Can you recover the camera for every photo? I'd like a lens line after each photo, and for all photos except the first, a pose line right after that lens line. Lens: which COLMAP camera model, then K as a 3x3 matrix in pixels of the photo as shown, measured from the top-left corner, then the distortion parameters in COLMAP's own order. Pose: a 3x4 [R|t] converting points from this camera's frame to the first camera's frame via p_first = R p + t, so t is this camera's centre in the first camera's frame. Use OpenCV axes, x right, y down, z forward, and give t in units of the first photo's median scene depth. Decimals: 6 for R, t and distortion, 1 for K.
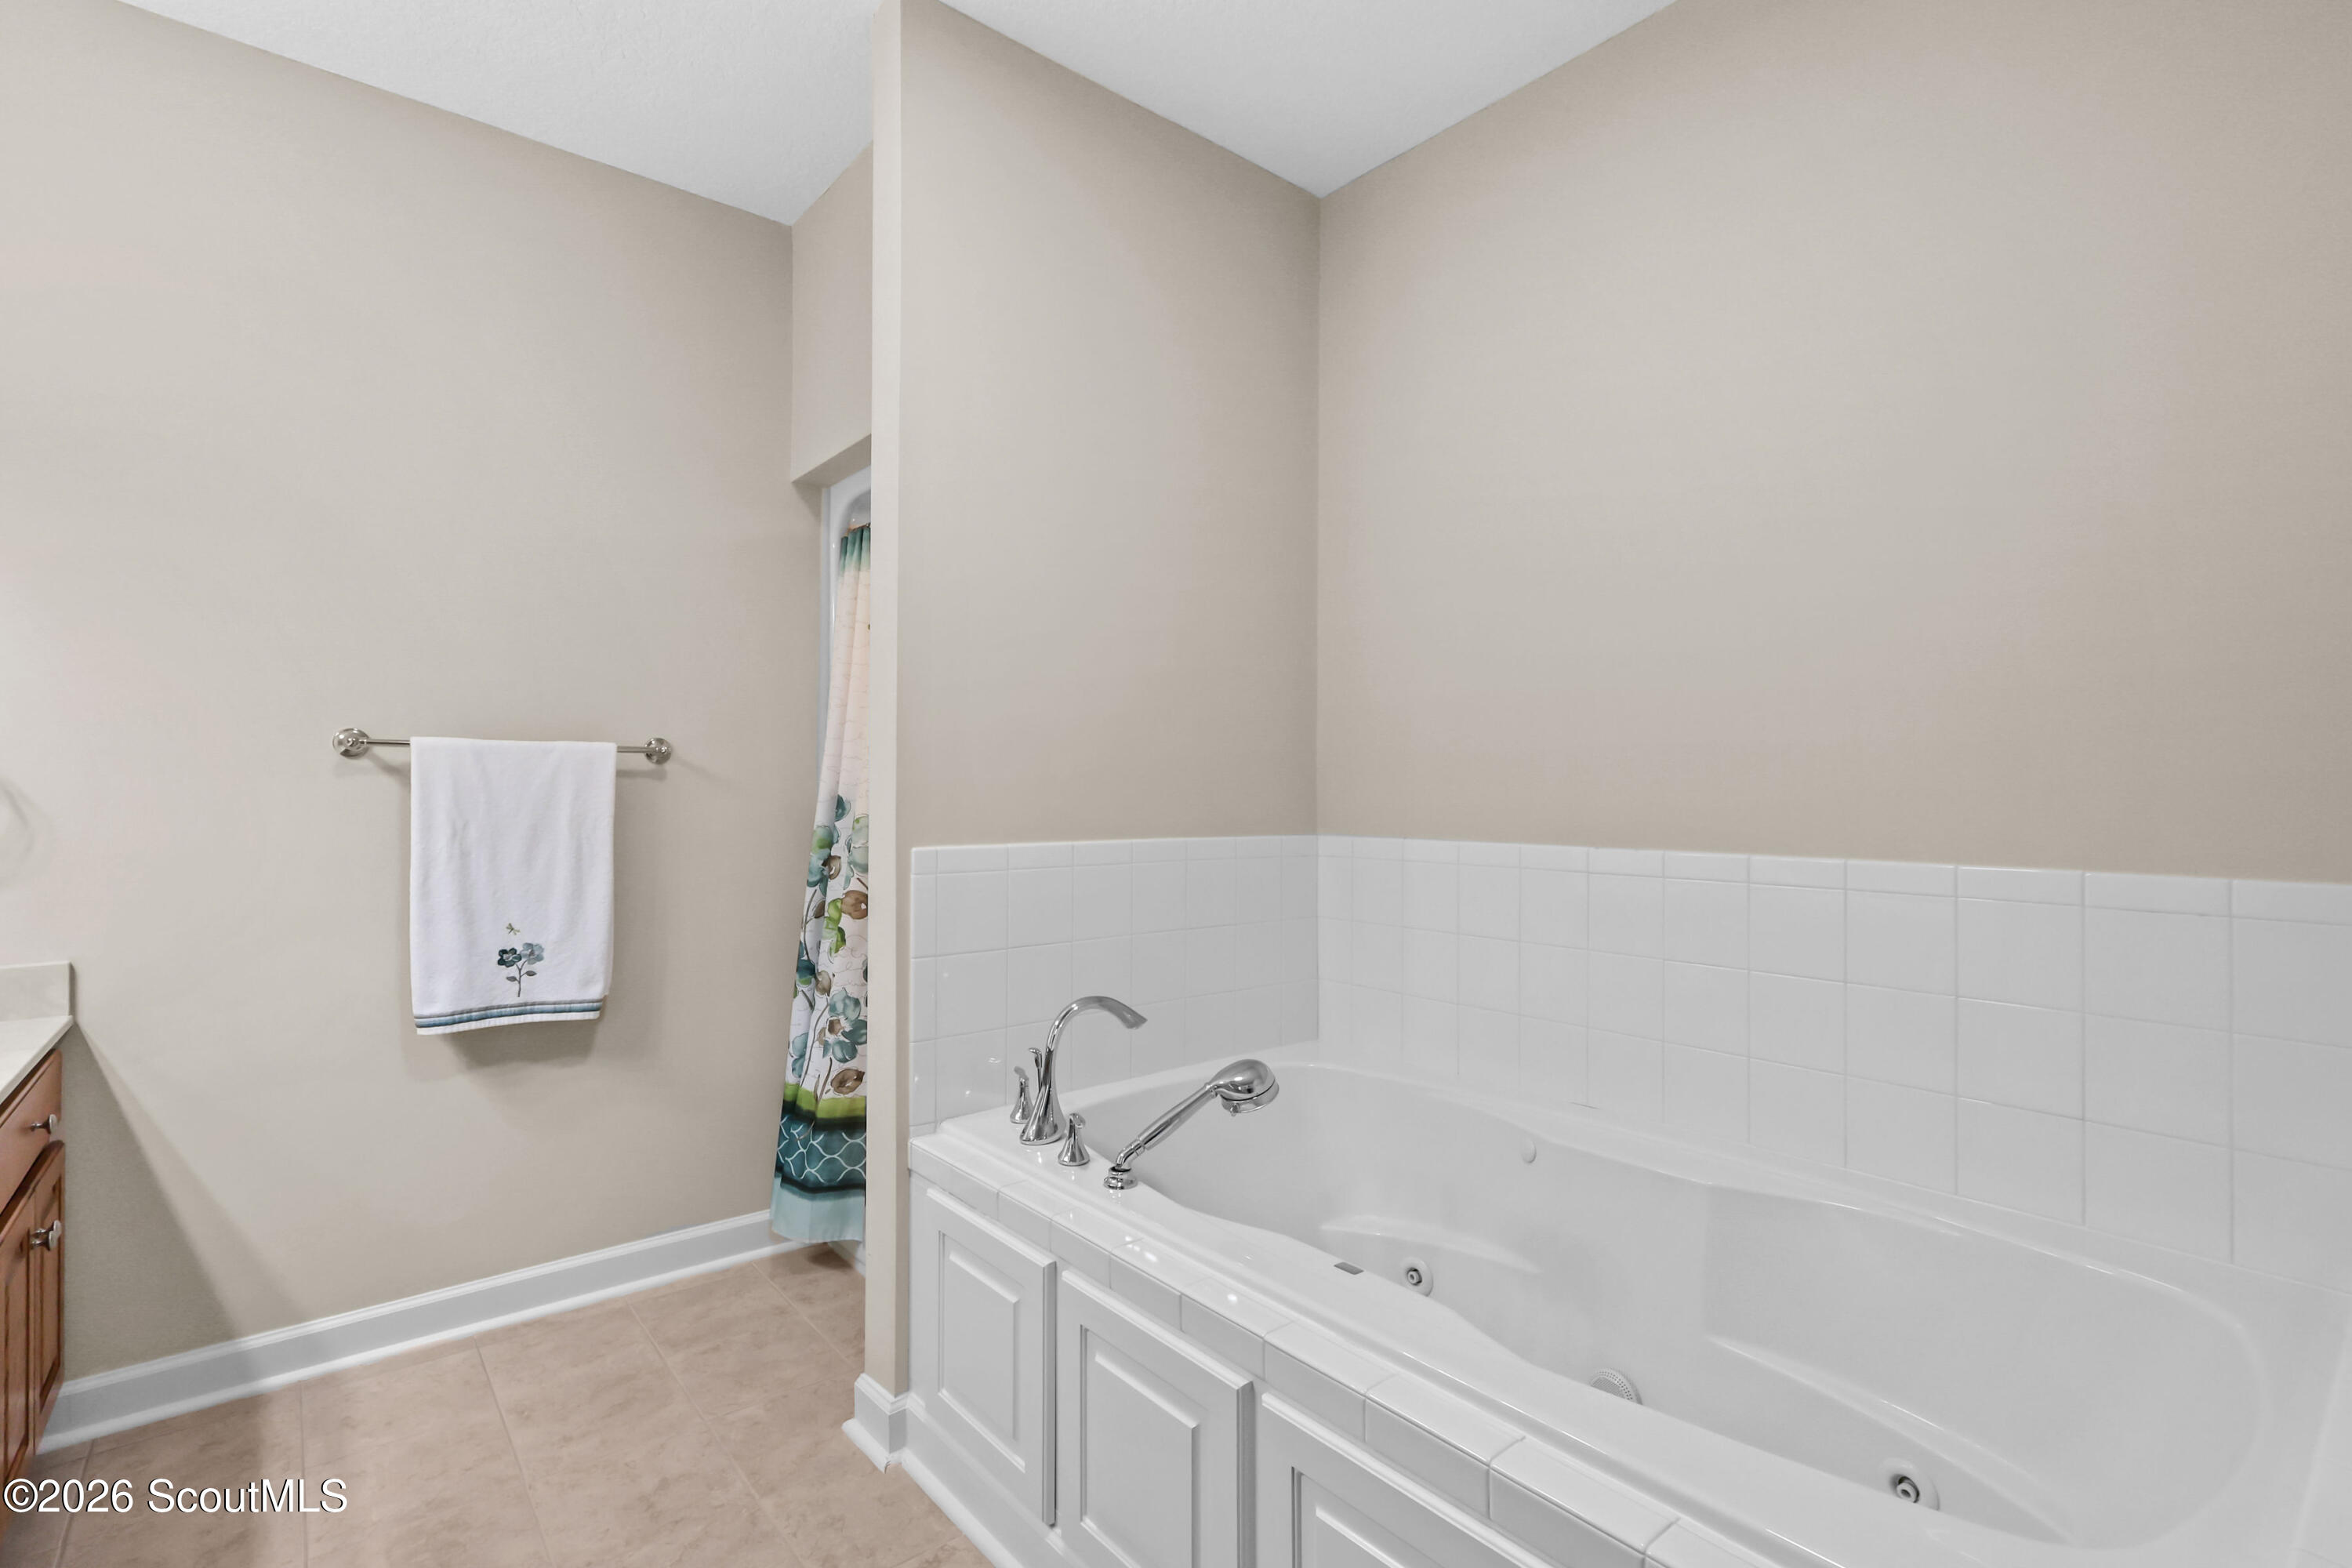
lens RADIAL K [[1077.6, 0, 1187.0], [0, 1077.6, 783.9], [0, 0, 1]] dist [-0.003562, 0.001448]
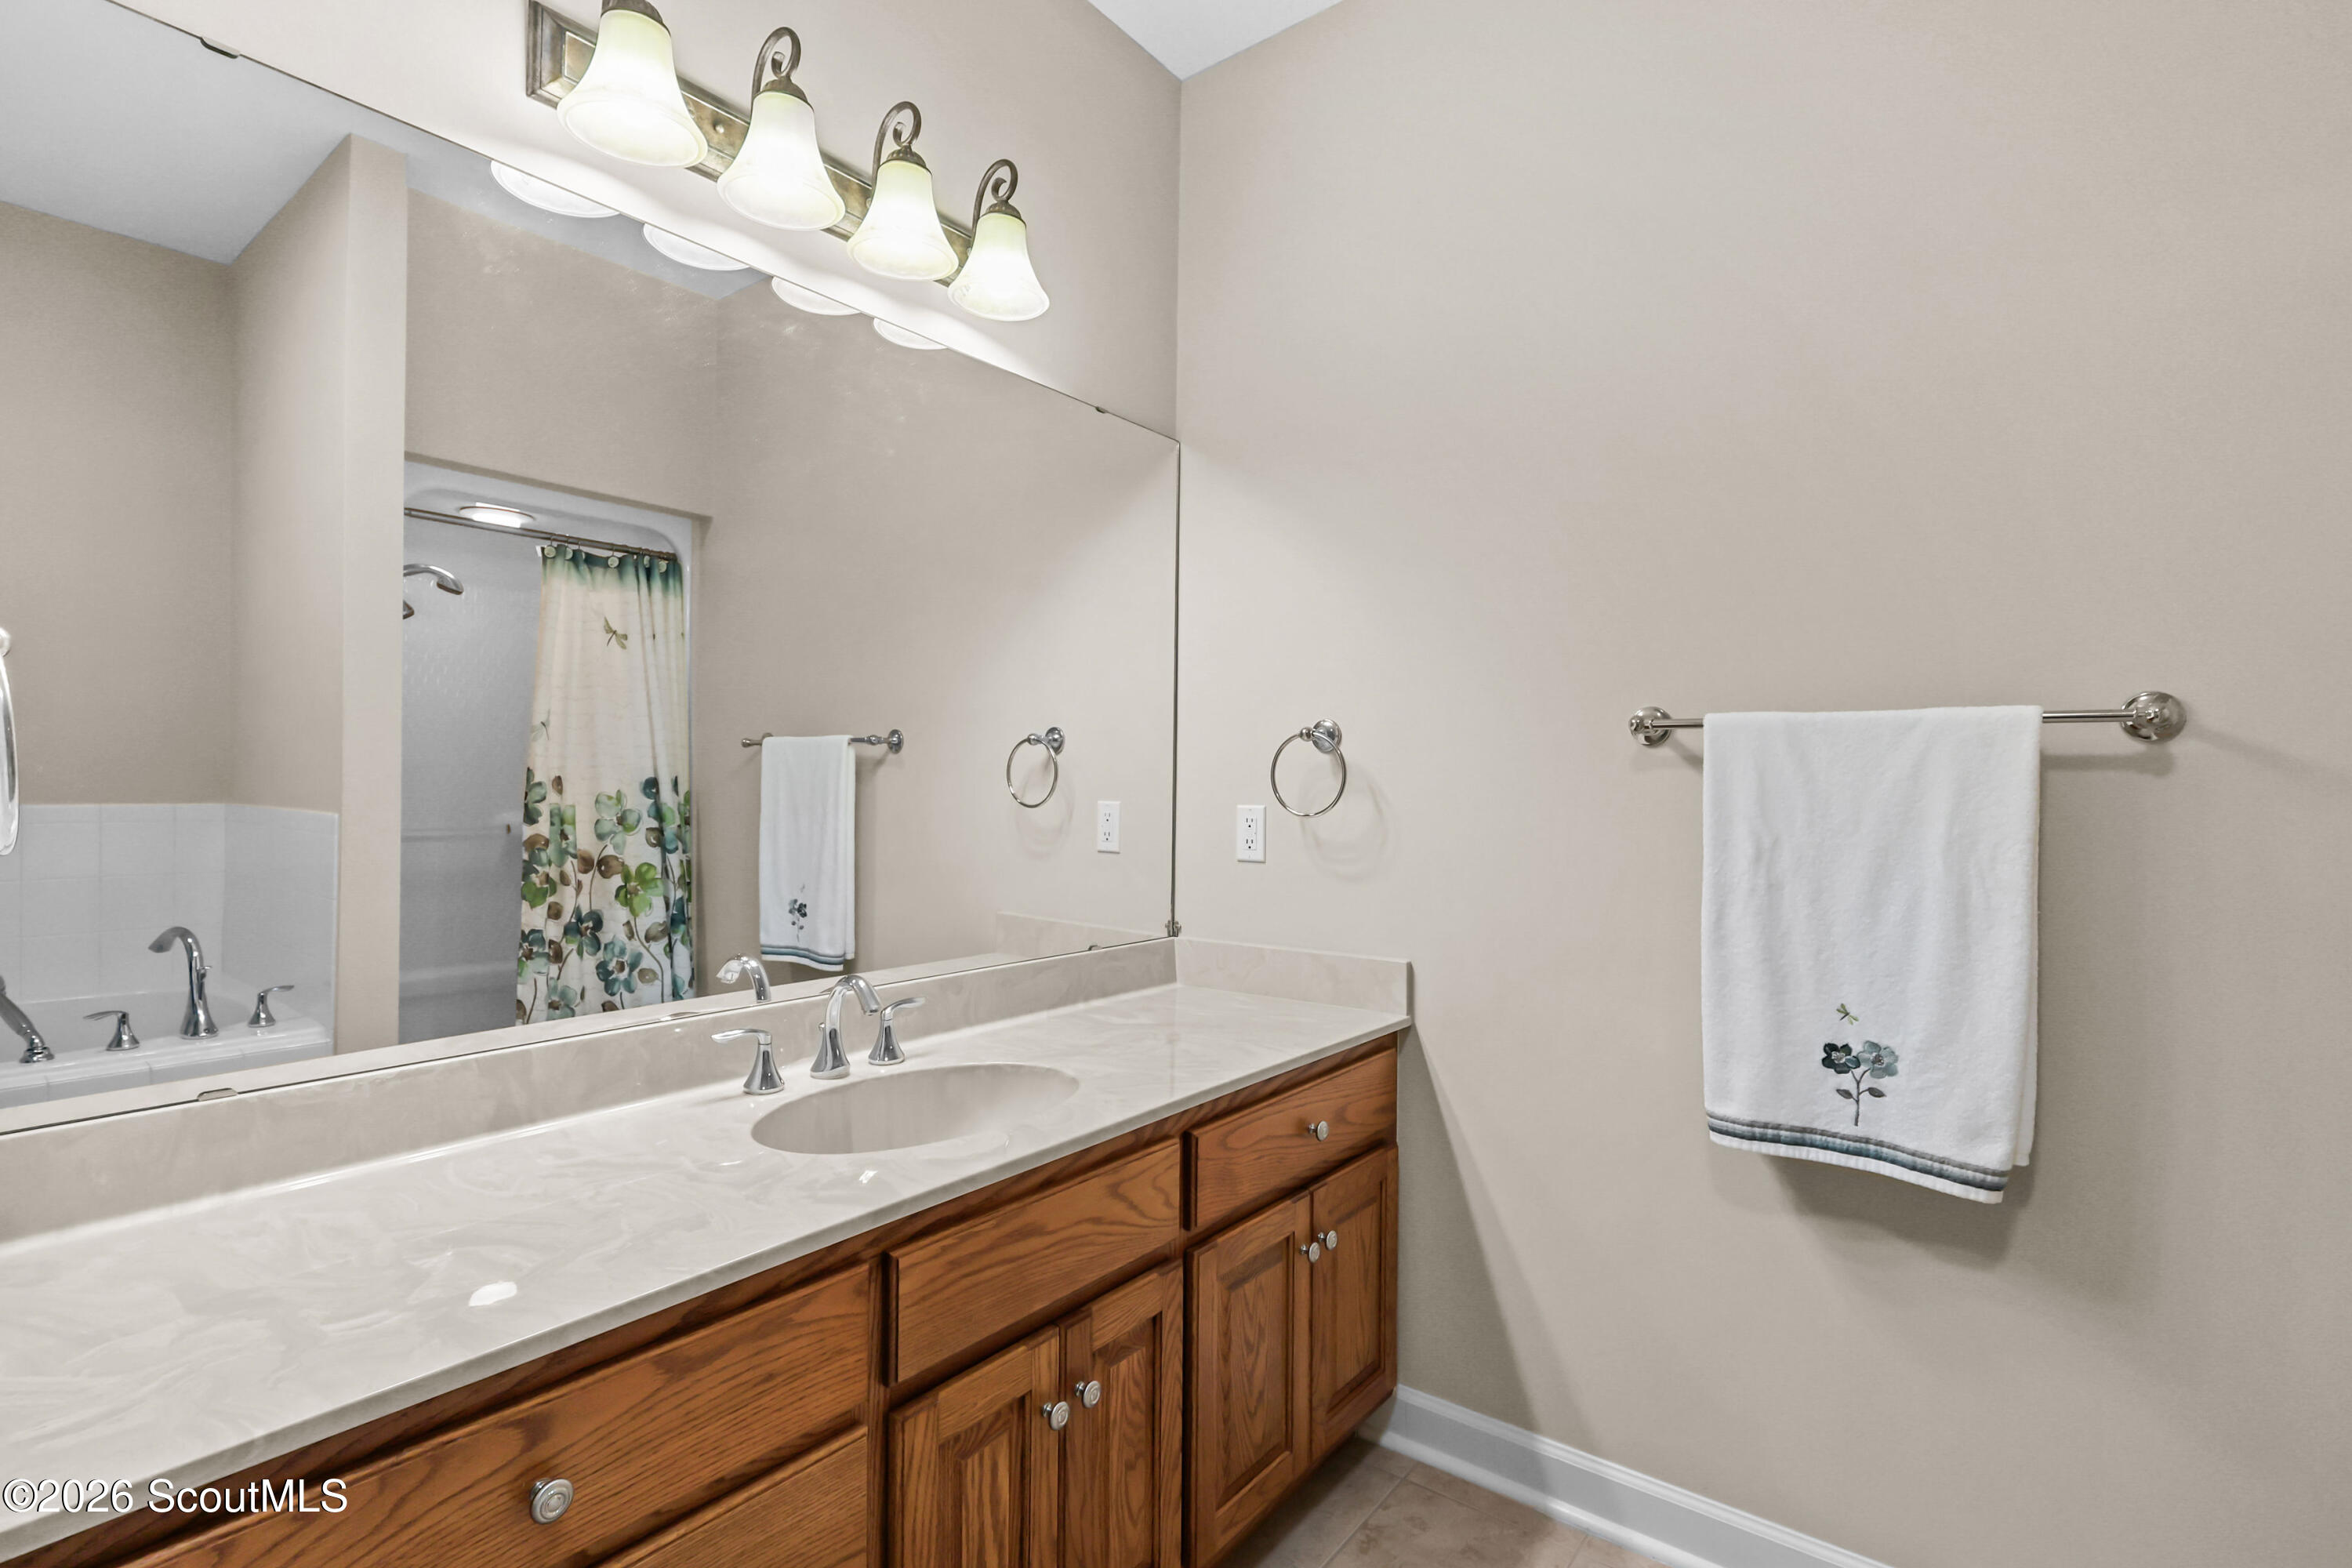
lens RADIAL K [[1077.6, 0, 1193.1], [0, 1077.6, 782.7], [0, 0, 1]] dist [-0.003562, 0.001448]
pose [[0.217238, 0.001115, -0.976118, -0.101950], [-0.005749, 0.999983, -0.000138, 0.003573], [0.976102, 0.005642, 0.217241, 0.496648]]
